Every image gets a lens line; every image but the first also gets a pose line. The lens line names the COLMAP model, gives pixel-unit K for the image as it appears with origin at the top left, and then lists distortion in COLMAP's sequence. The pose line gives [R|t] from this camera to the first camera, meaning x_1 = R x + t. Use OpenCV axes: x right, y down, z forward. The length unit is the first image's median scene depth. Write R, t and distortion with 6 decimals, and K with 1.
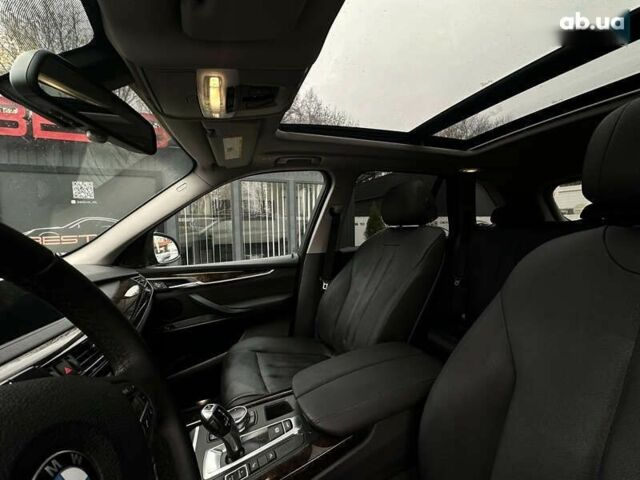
lens RADIAL K [[253.6, 0, 320.0], [0, 253.6, 241.1], [0, 0, 1]] dist [0.000745, 0.000037]
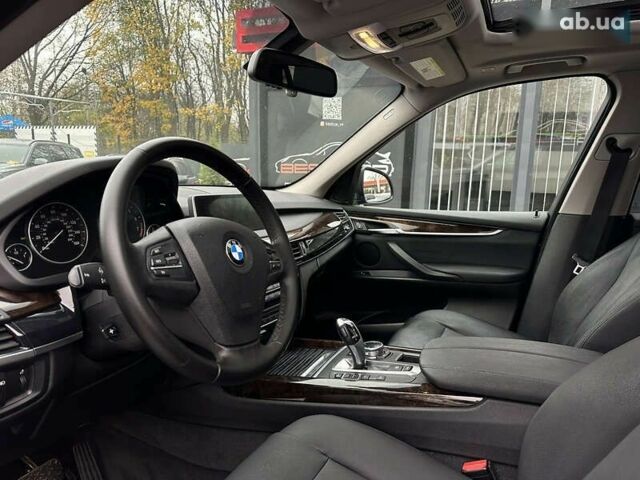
lens RADIAL K [[449.1, 0, 323.2], [0, 449.1, 240.0], [0, 0, 1]] dist [0.044942, -0.052938]
pose [[0.704914, 0.164294, -0.690002, 0.353388], [-0.080476, 0.985048, 0.152331, -0.008706], [0.704712, -0.051852, 0.707596, -0.212000]]
